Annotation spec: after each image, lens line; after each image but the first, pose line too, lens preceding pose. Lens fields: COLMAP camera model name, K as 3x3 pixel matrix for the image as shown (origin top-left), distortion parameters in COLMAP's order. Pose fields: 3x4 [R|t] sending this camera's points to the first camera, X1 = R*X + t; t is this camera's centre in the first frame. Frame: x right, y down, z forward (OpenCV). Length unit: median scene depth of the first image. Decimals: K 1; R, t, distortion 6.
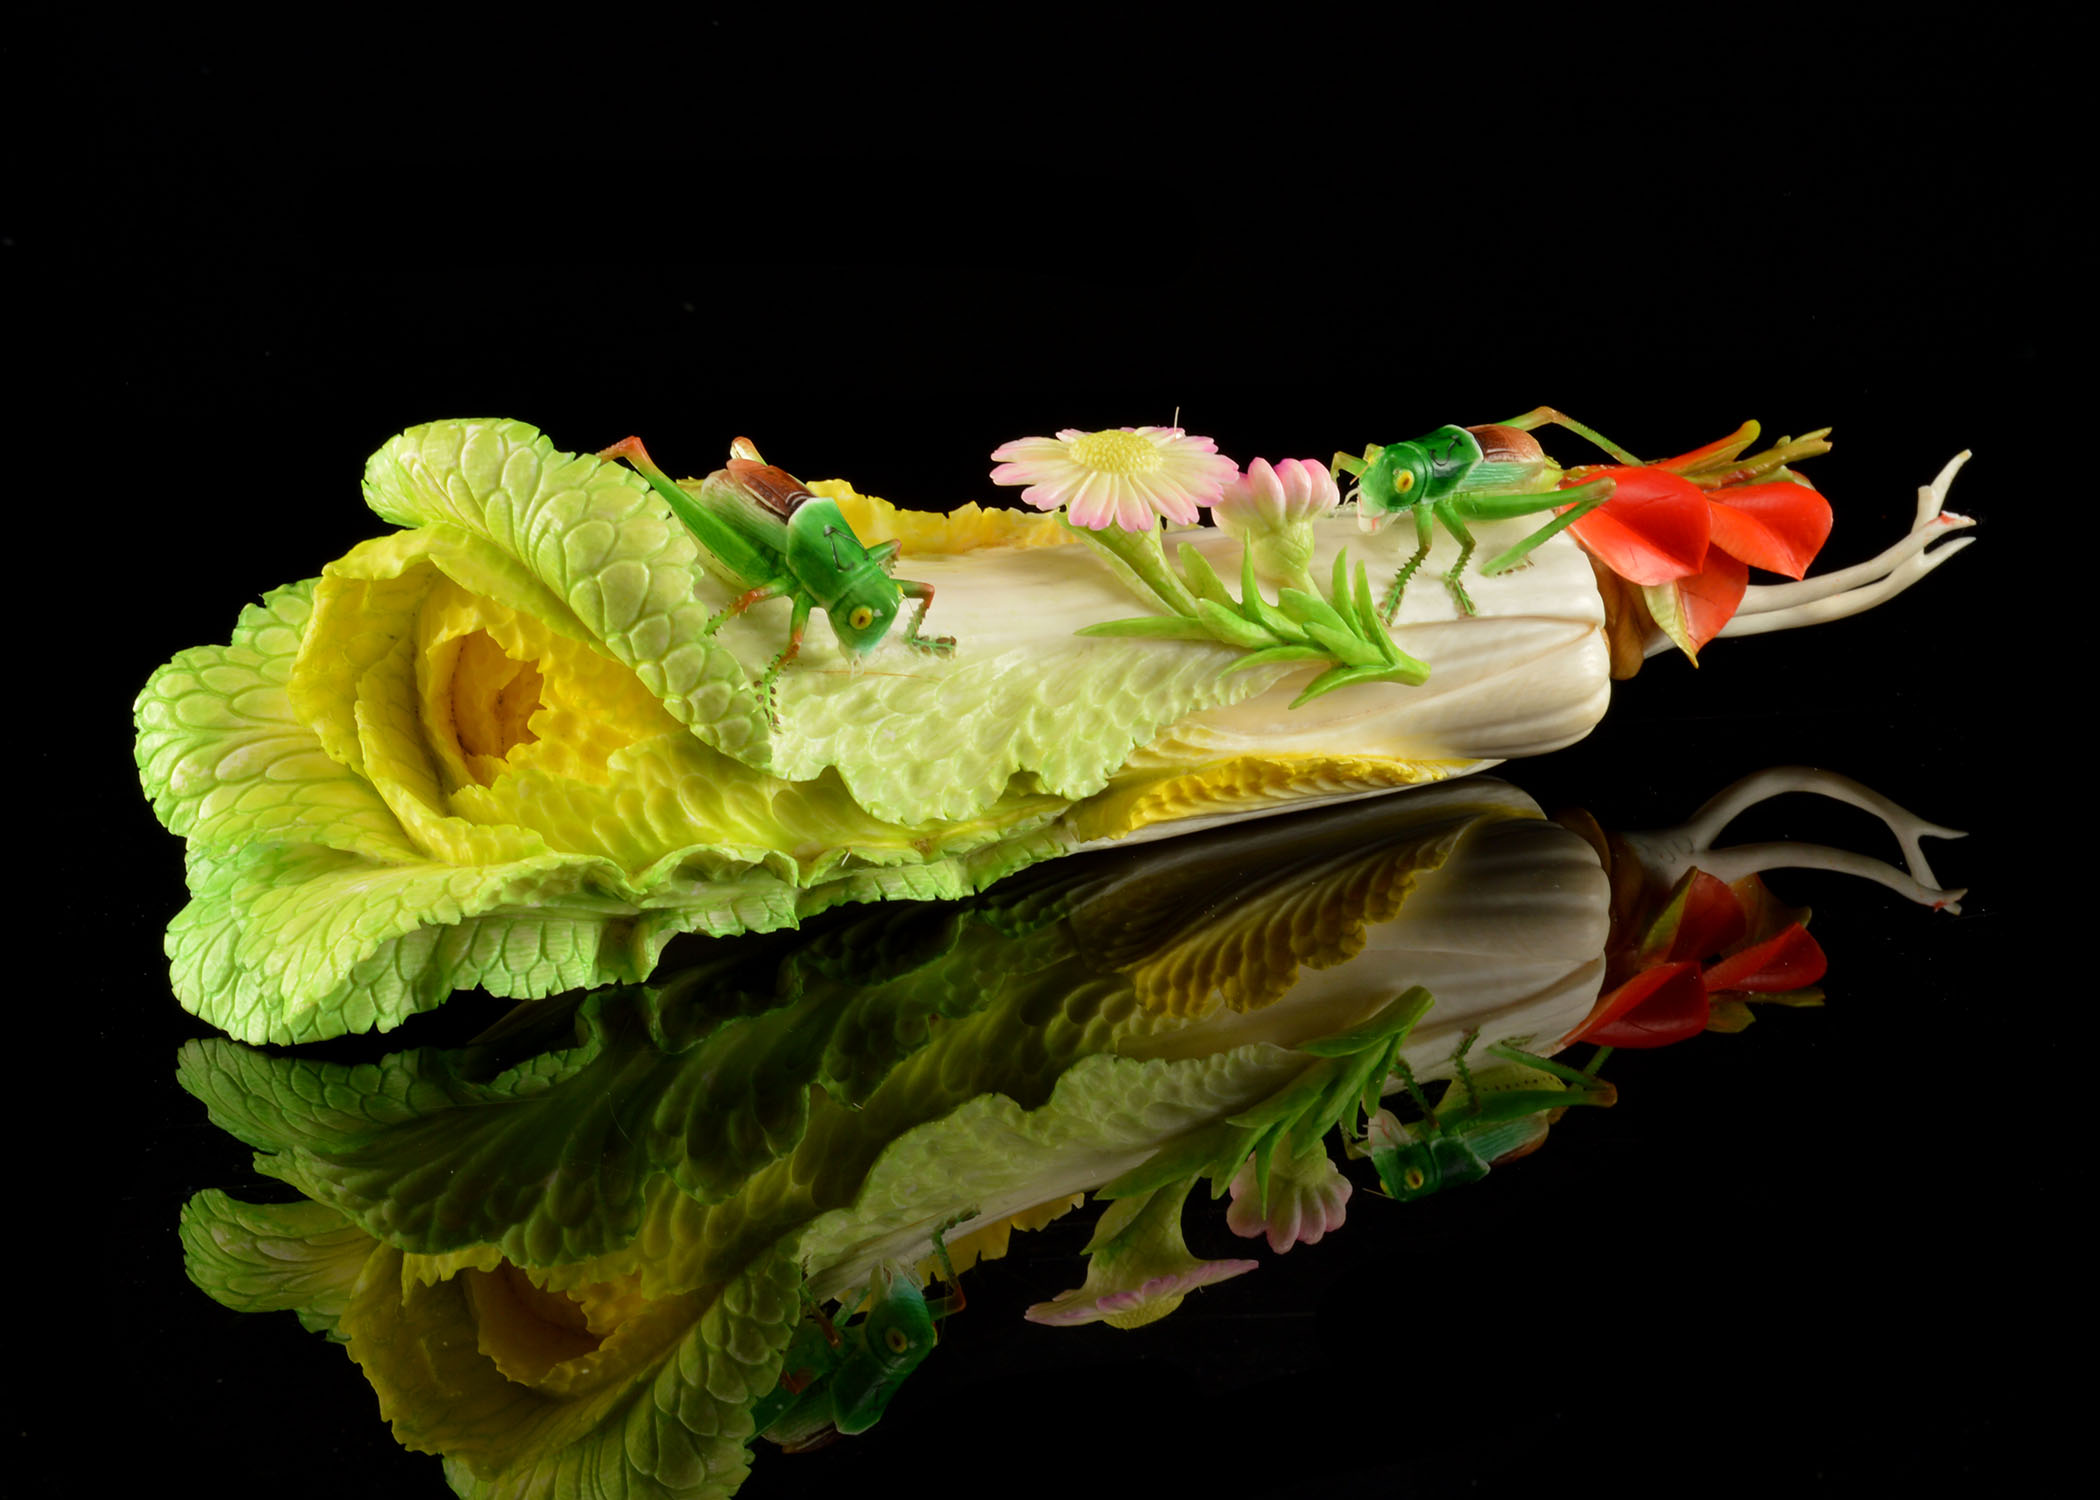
lens RADIAL K [[4545.8, 0, 1052.1], [0, 4545.8, 751.9], [0, 0, 1]] dist [0.029120, 0.000000]
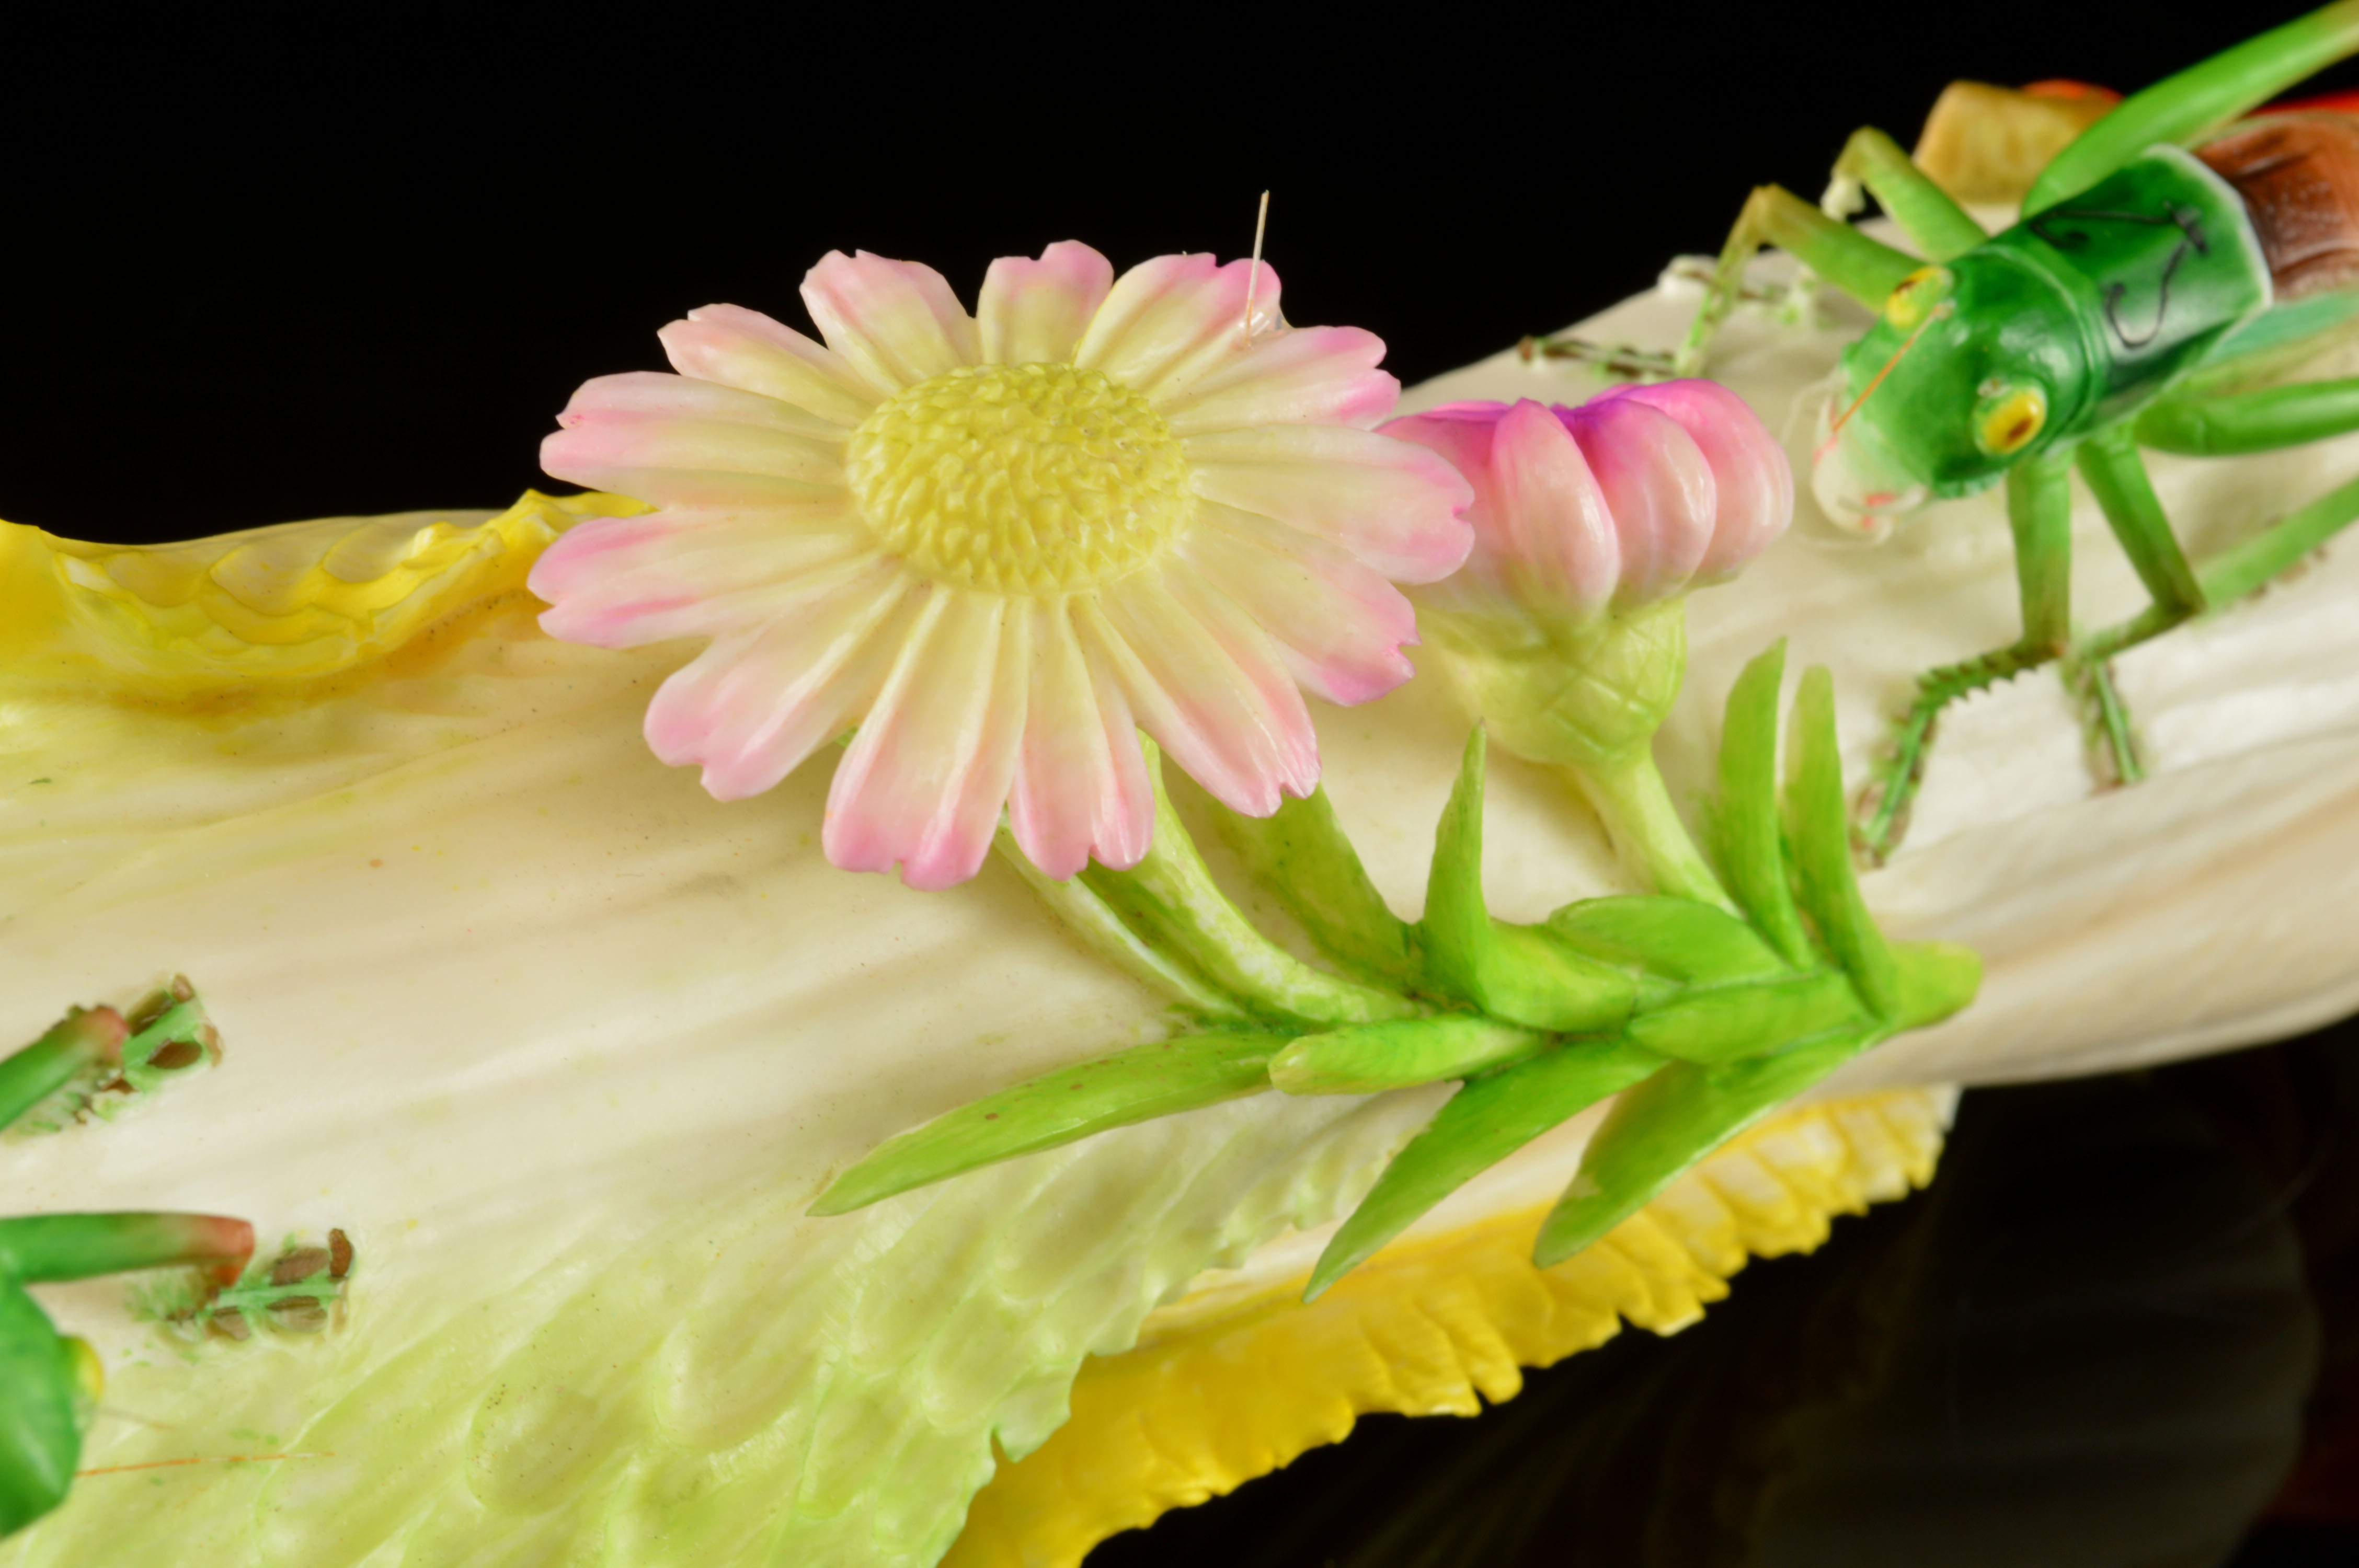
lens RADIAL K [[5396.5, 0, 1196.6], [0, 5396.5, 796.9], [0, 0, 1]] dist [0.035495, 0.000000]
pose [[0.991569, 0.067493, 0.110616, -0.008879], [-0.105000, 0.918739, 0.380650, -0.161480], [-0.075936, -0.389055, 0.918079, 0.687199]]
